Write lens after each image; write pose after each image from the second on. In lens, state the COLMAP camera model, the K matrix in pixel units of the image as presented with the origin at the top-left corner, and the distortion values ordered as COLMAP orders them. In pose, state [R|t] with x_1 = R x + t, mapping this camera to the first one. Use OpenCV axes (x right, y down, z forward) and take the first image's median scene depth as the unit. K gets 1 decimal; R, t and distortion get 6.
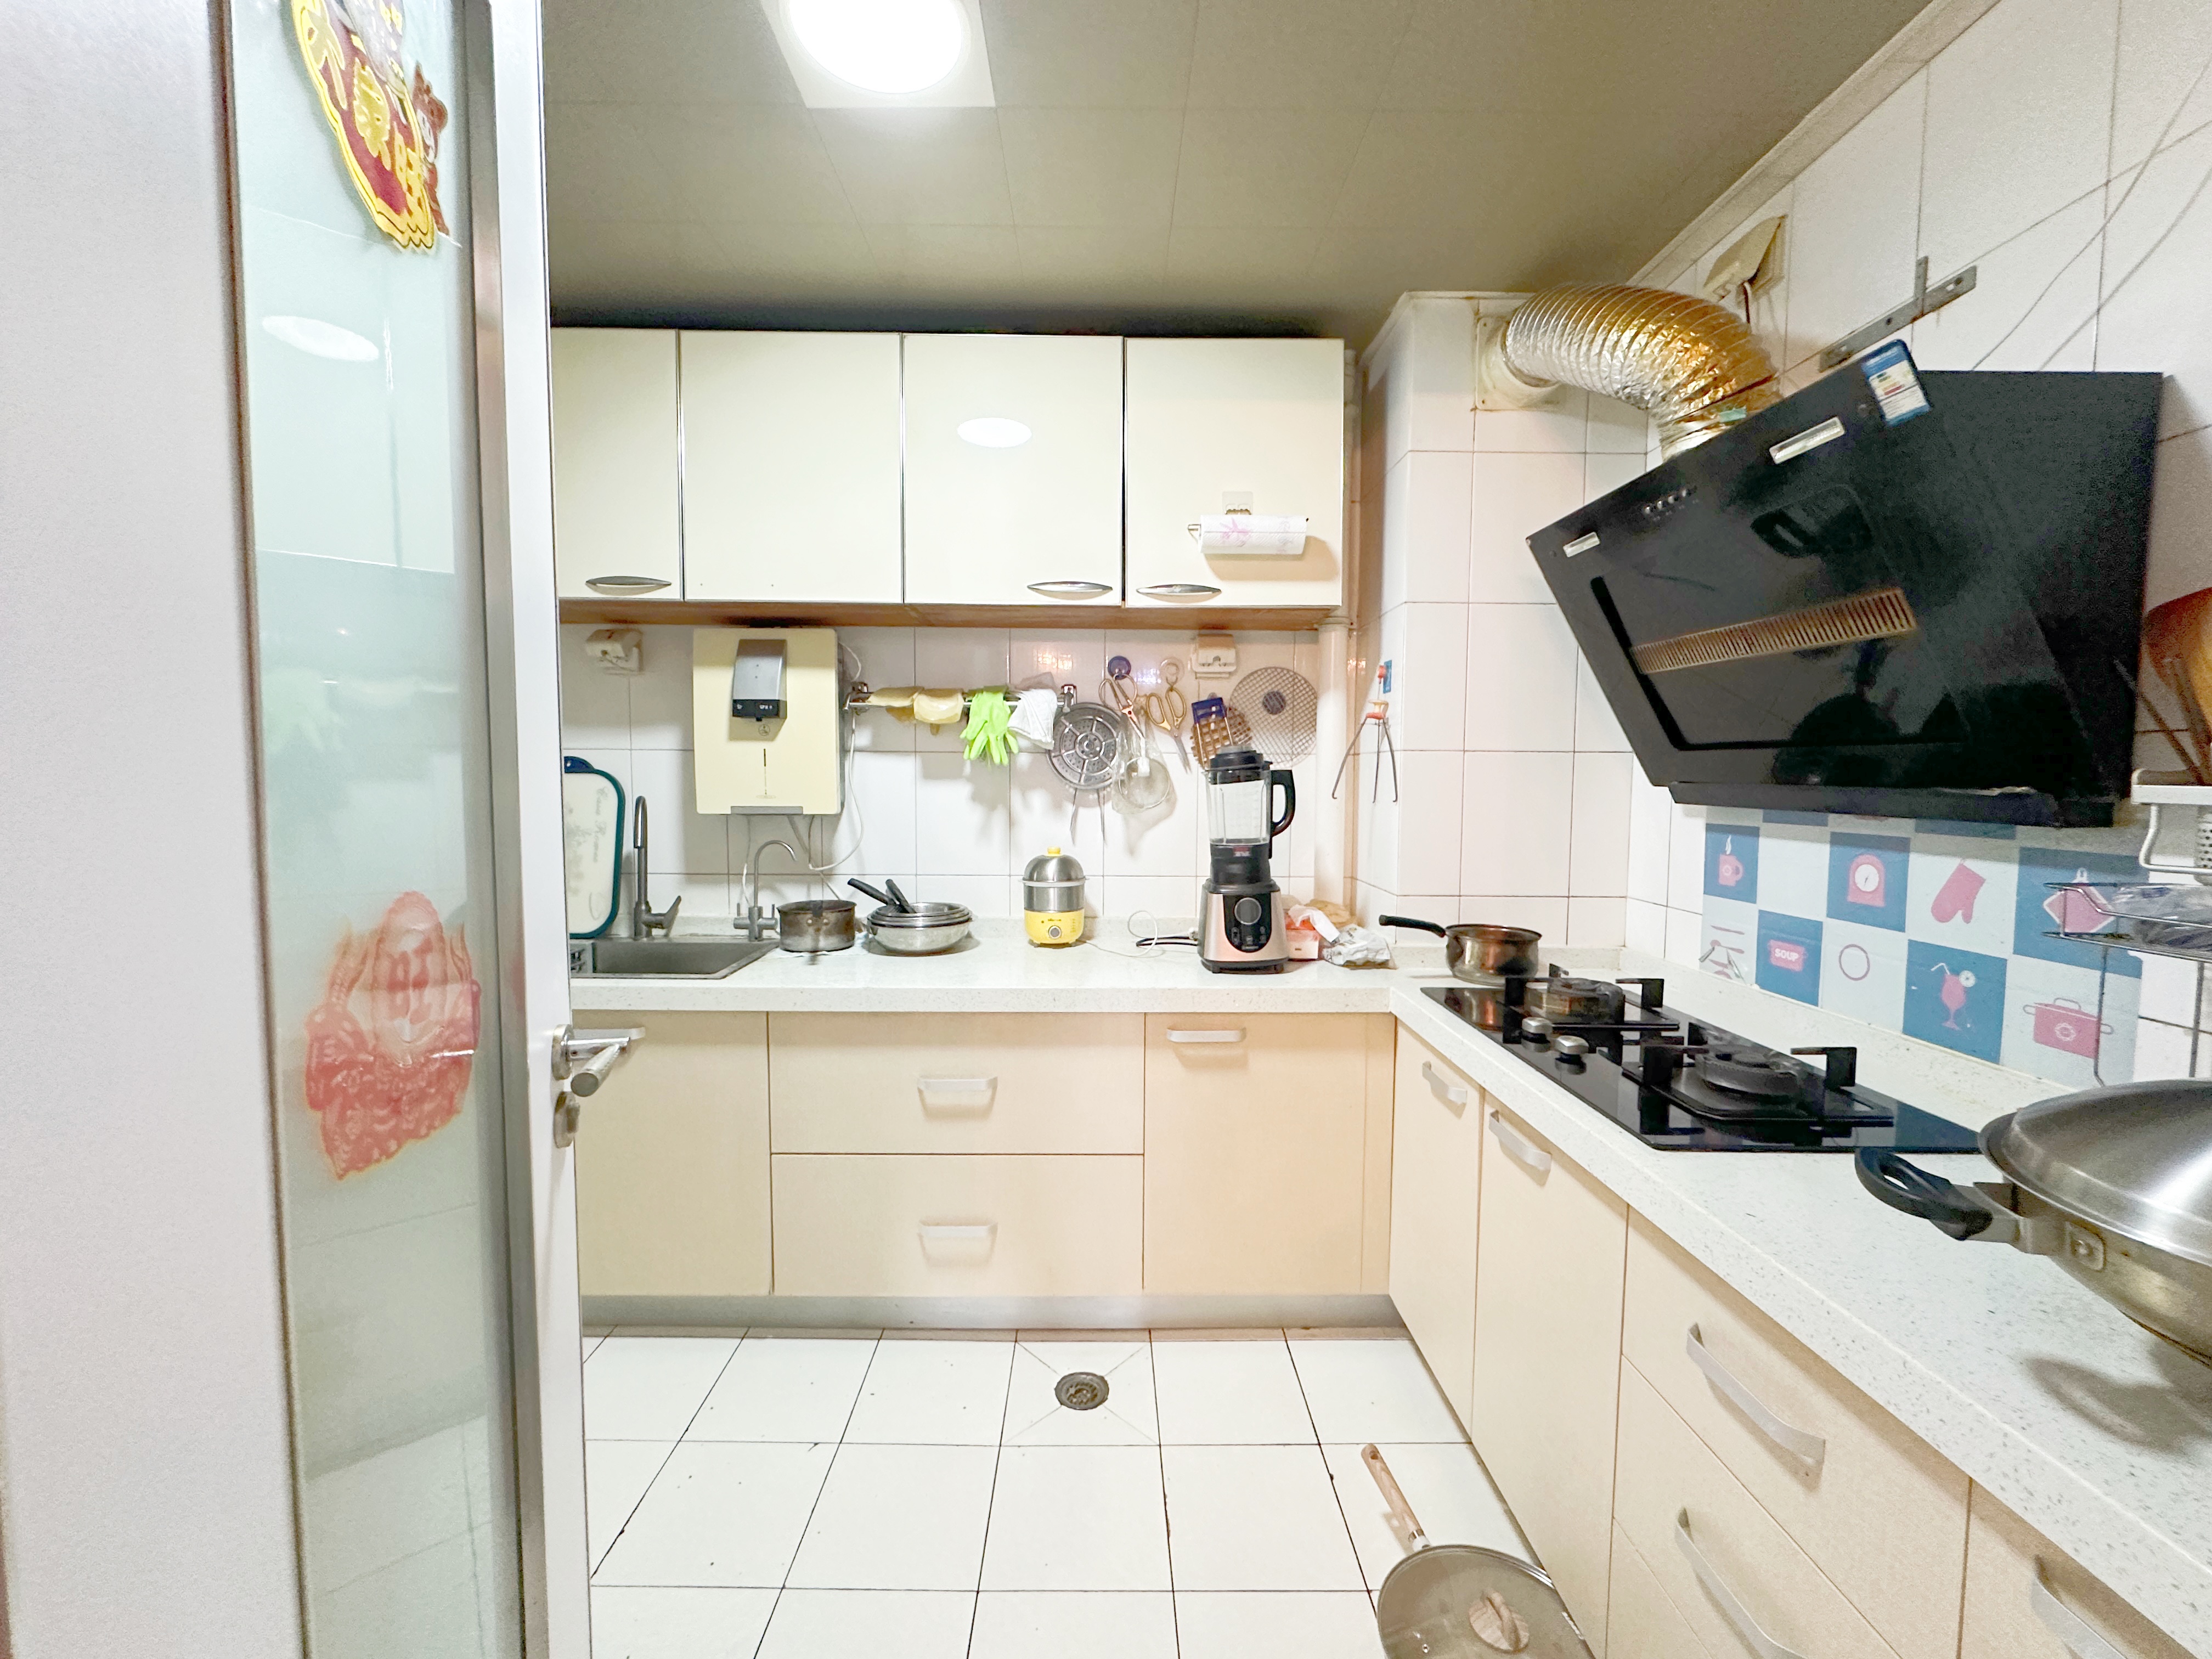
lens RADIAL K [[885.6, 0, 1107.1], [0, 885.6, 827.9], [0, 0, 1]] dist [0.002267, 0.000137]
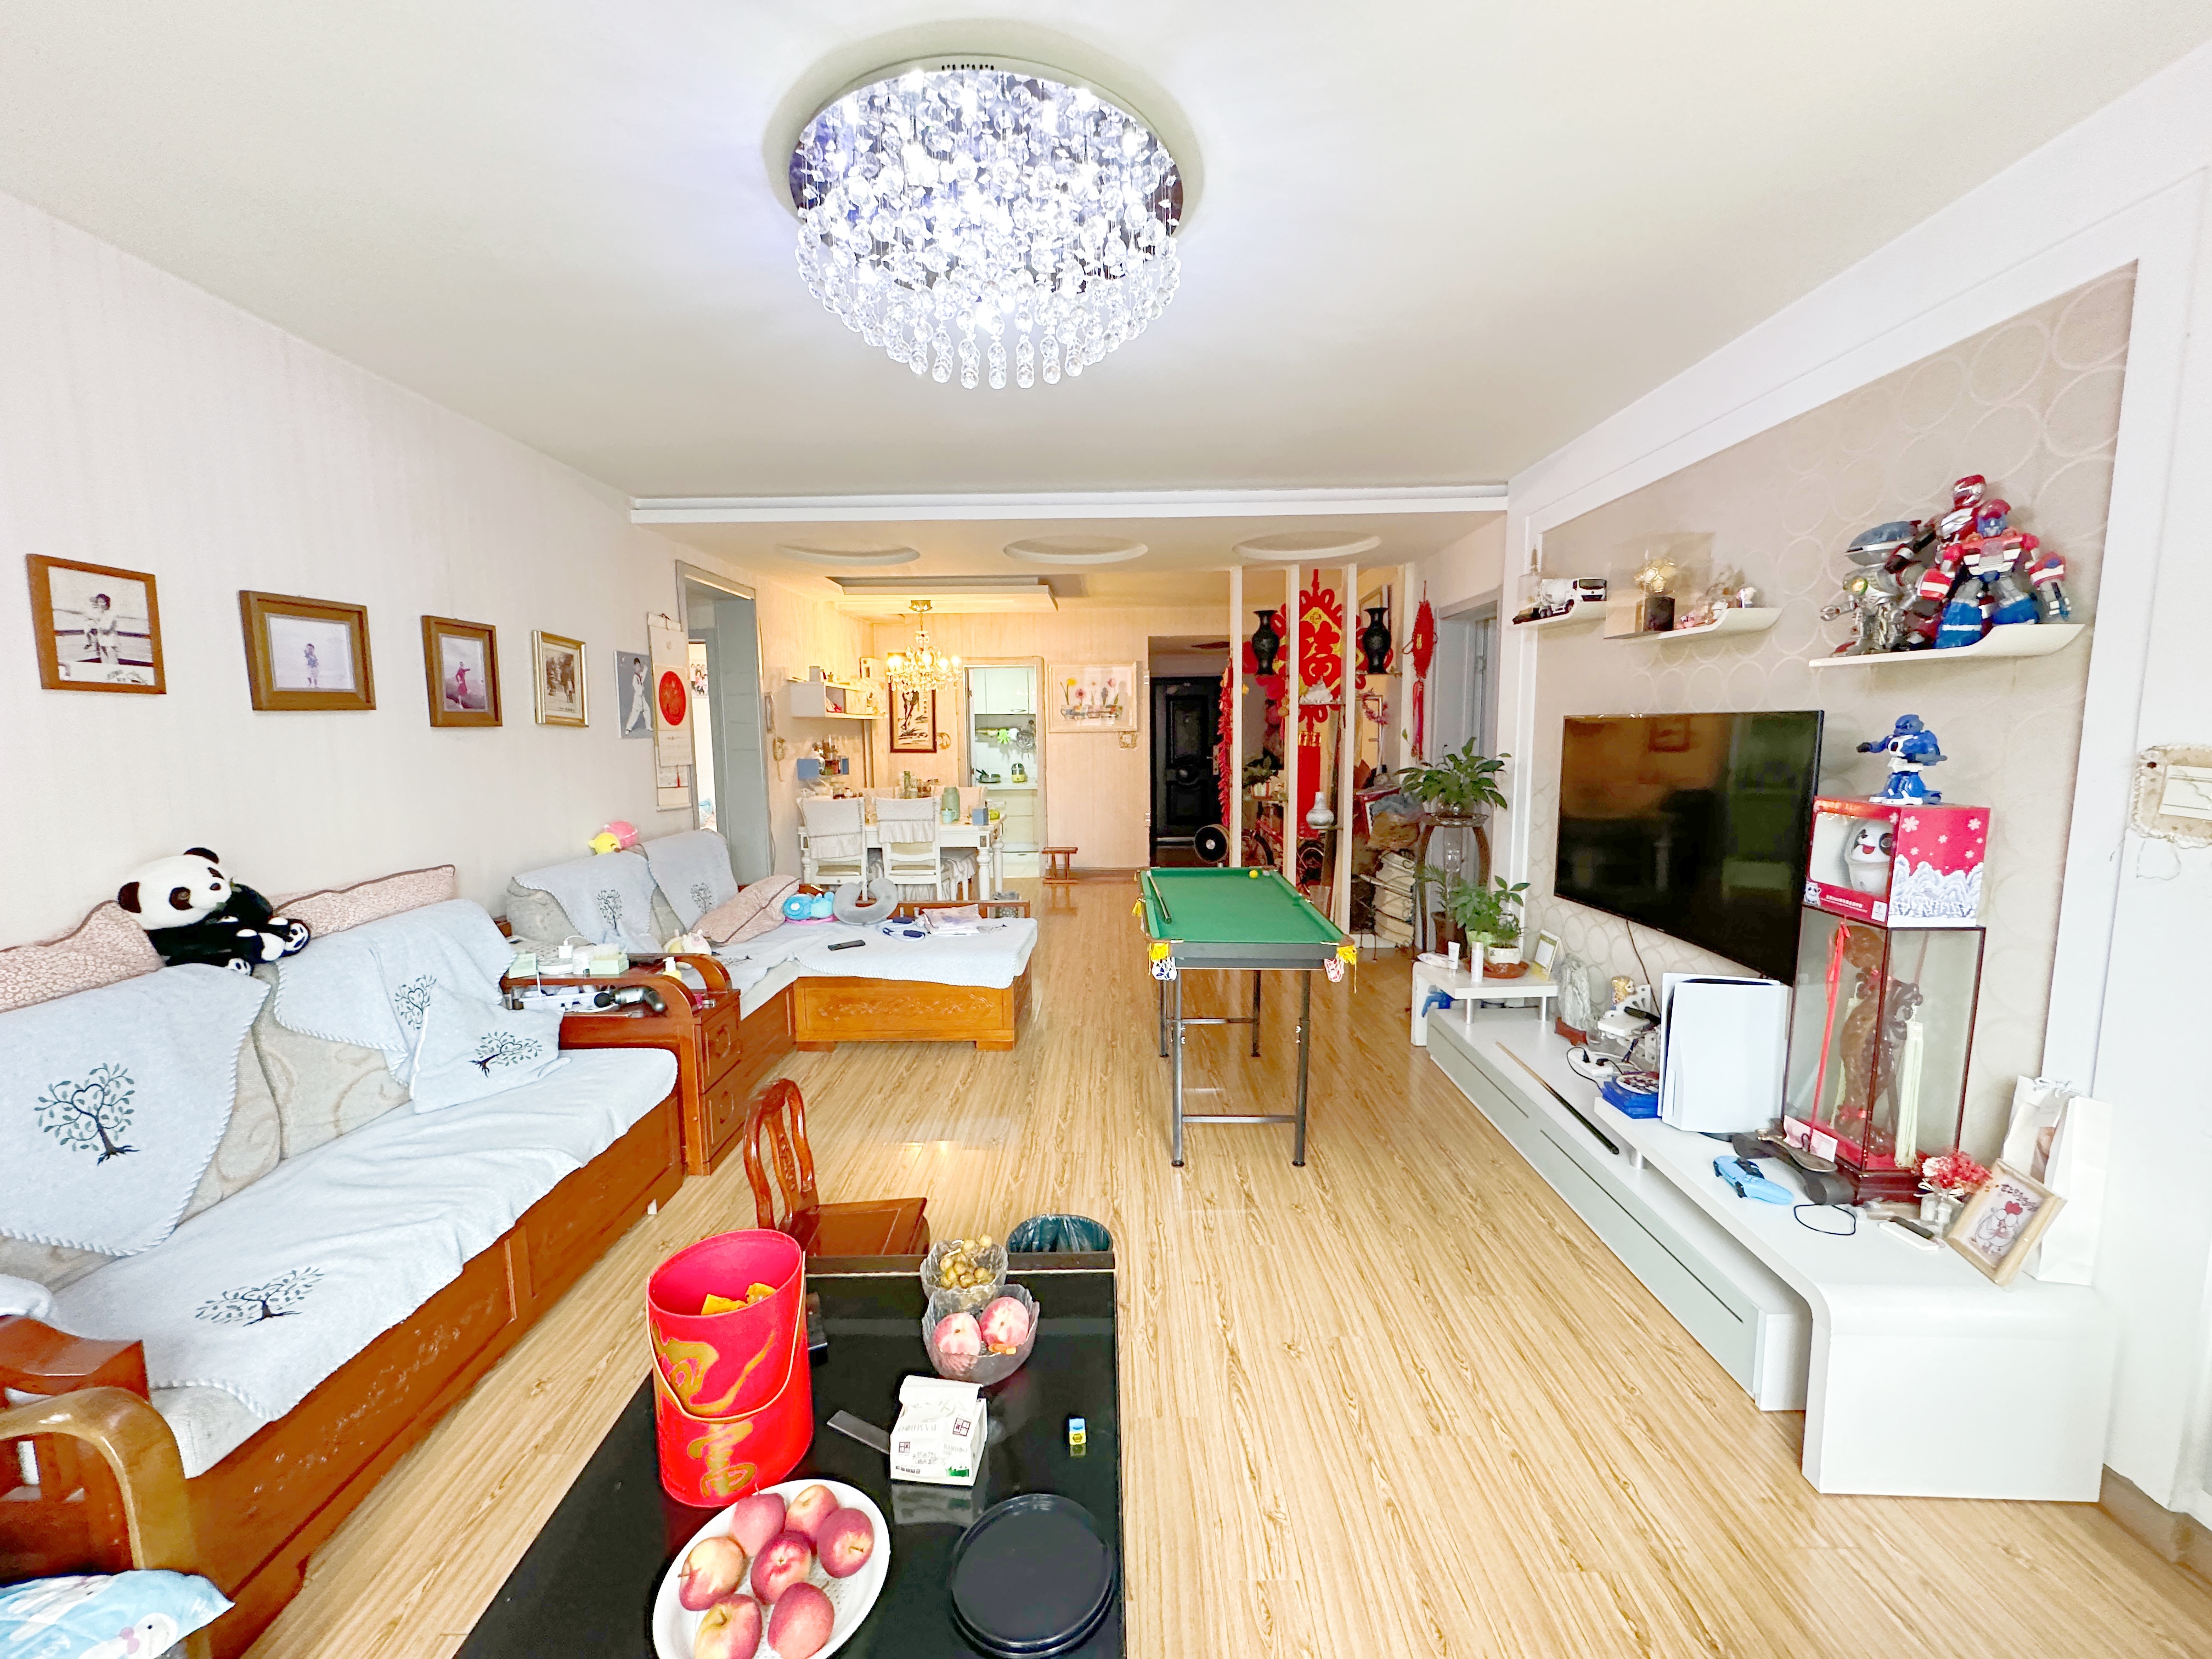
lens RADIAL K [[885.6, 0, 1100.9], [0, 885.6, 829.7], [0, 0, 1]] dist [0.002267, 0.000137]
pose [[0.999710, -0.015084, -0.018798, 0.474894], [0.016021, 0.998584, 0.050727, 0.155311], [0.018007, -0.051014, 0.998536, -3.789297]]
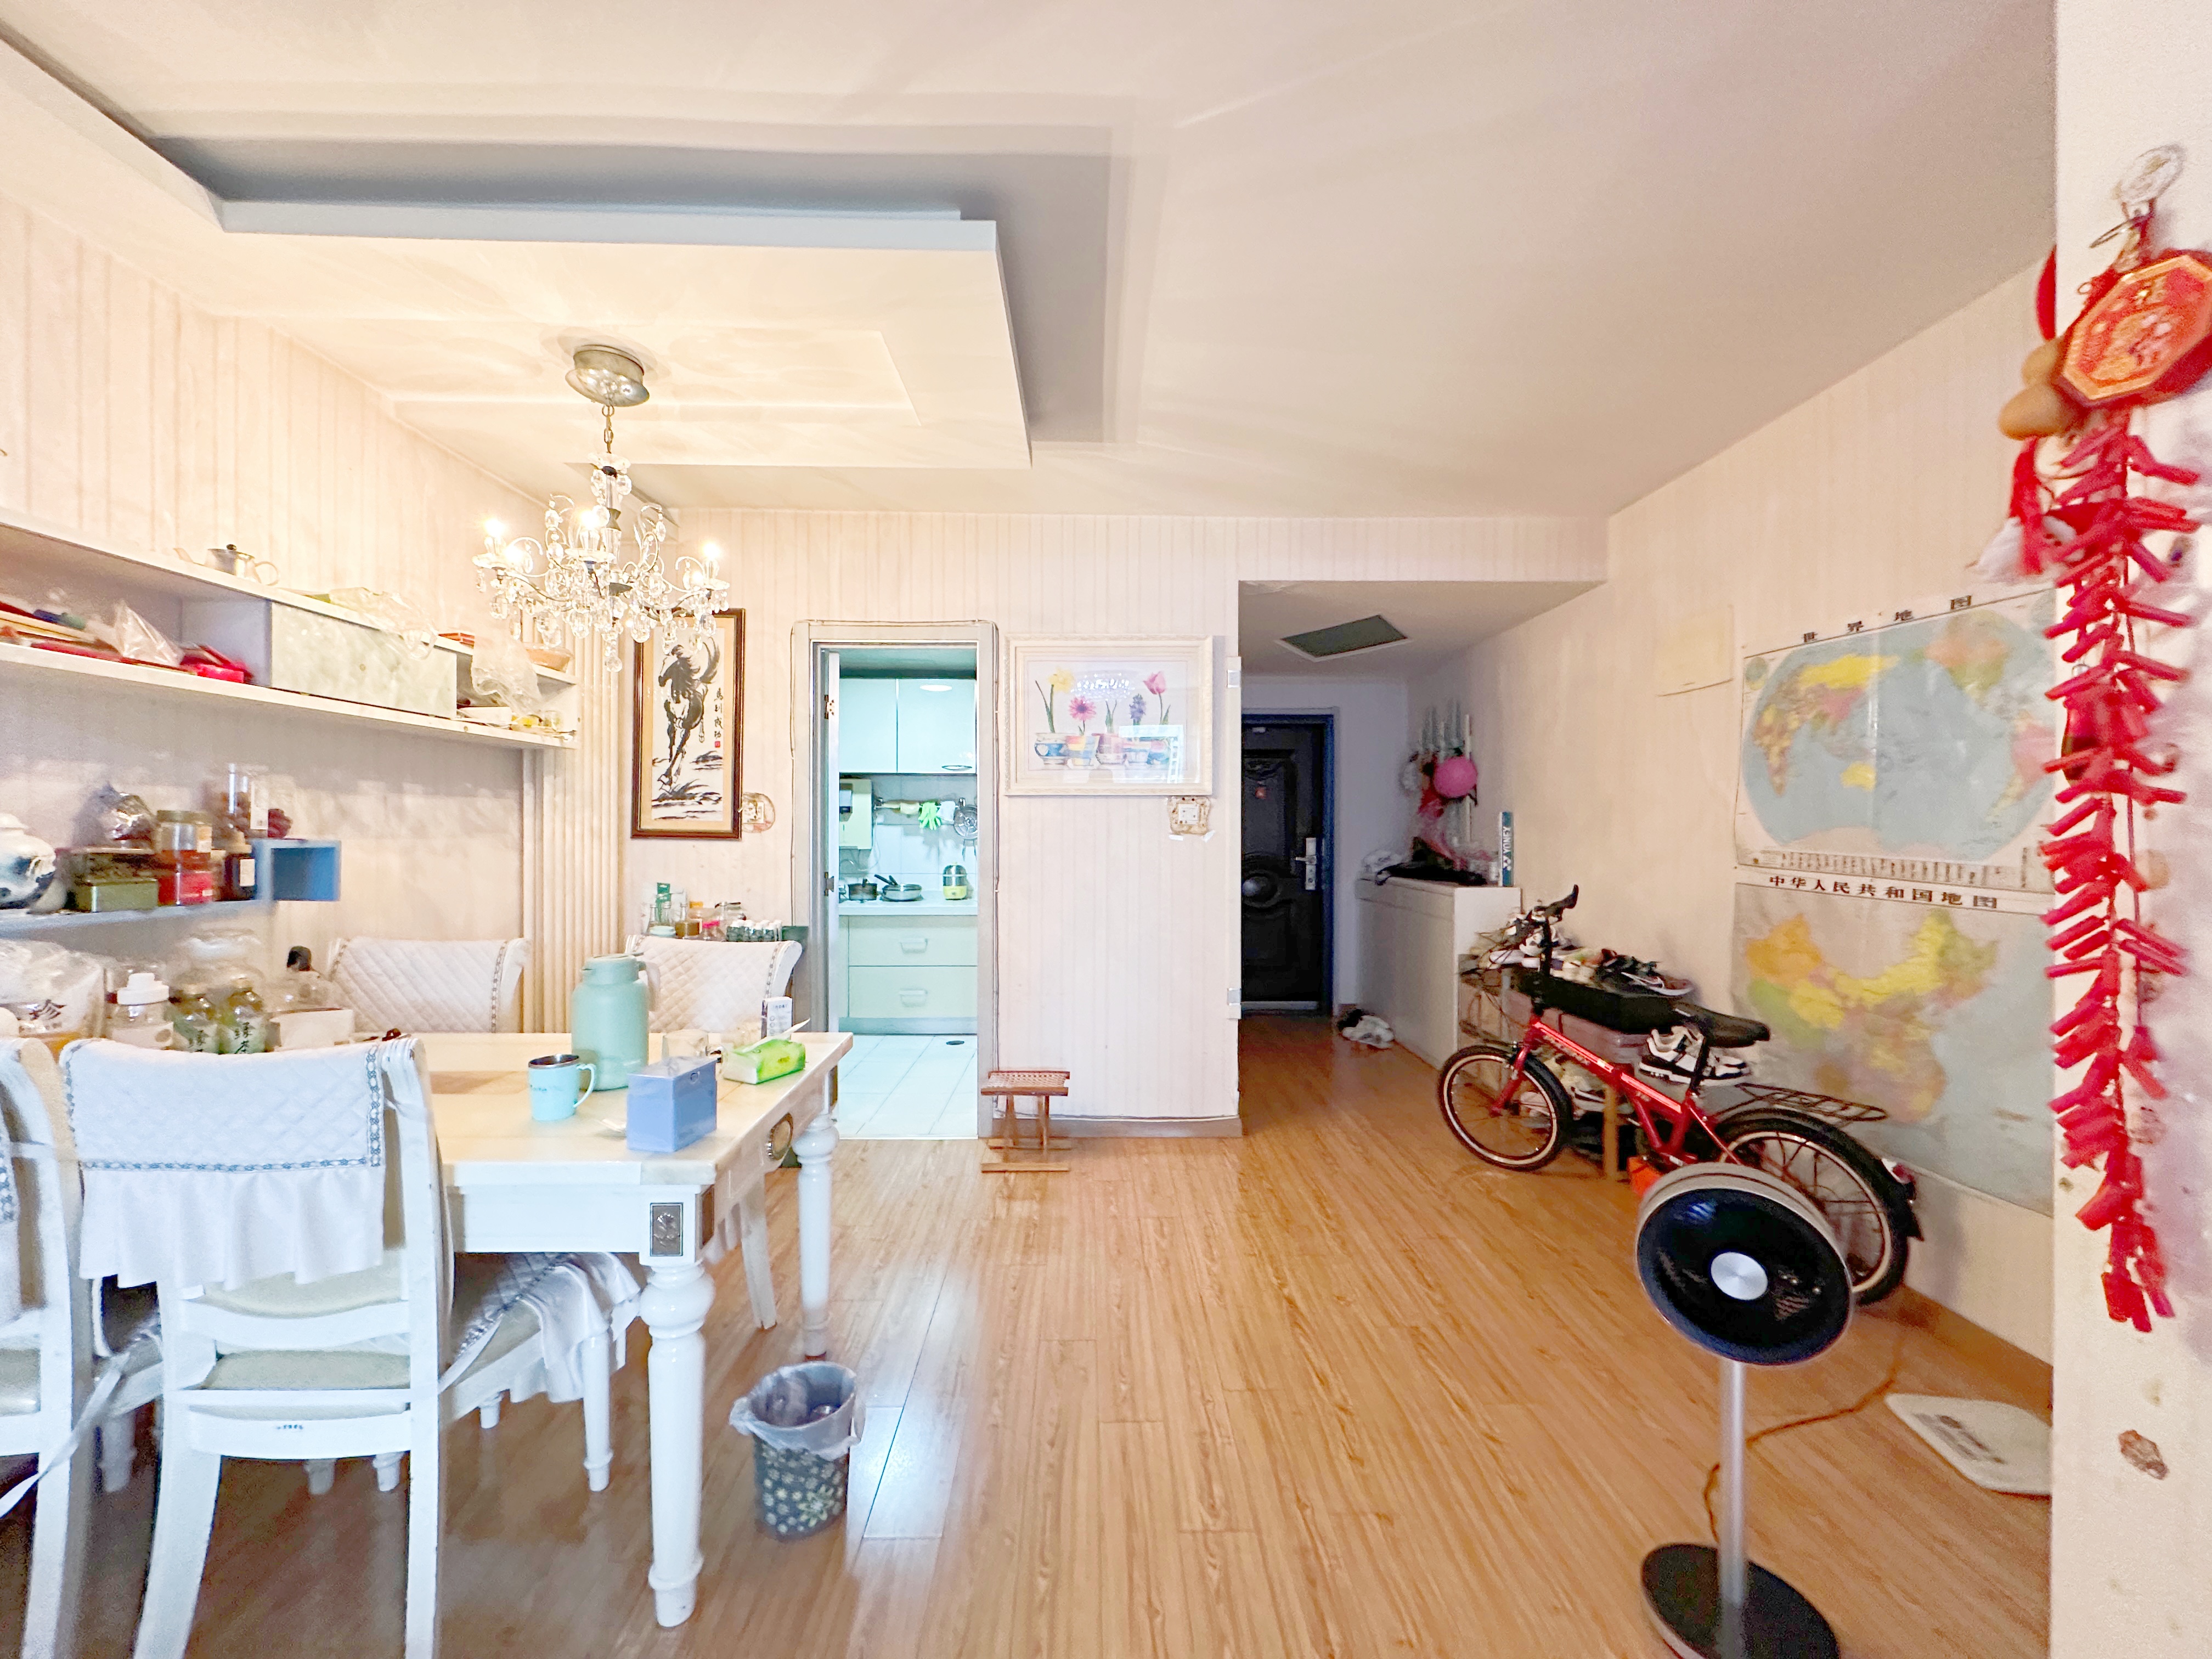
lens RADIAL K [[885.6, 0, 1105.8], [0, 885.6, 827.7], [0, 0, 1]] dist [0.002267, 0.000137]
pose [[0.999862, -0.004031, 0.016100, 0.343702], [0.005045, 0.997973, -0.063445, 0.090763], [-0.015812, 0.063518, 0.997855, -1.607158]]
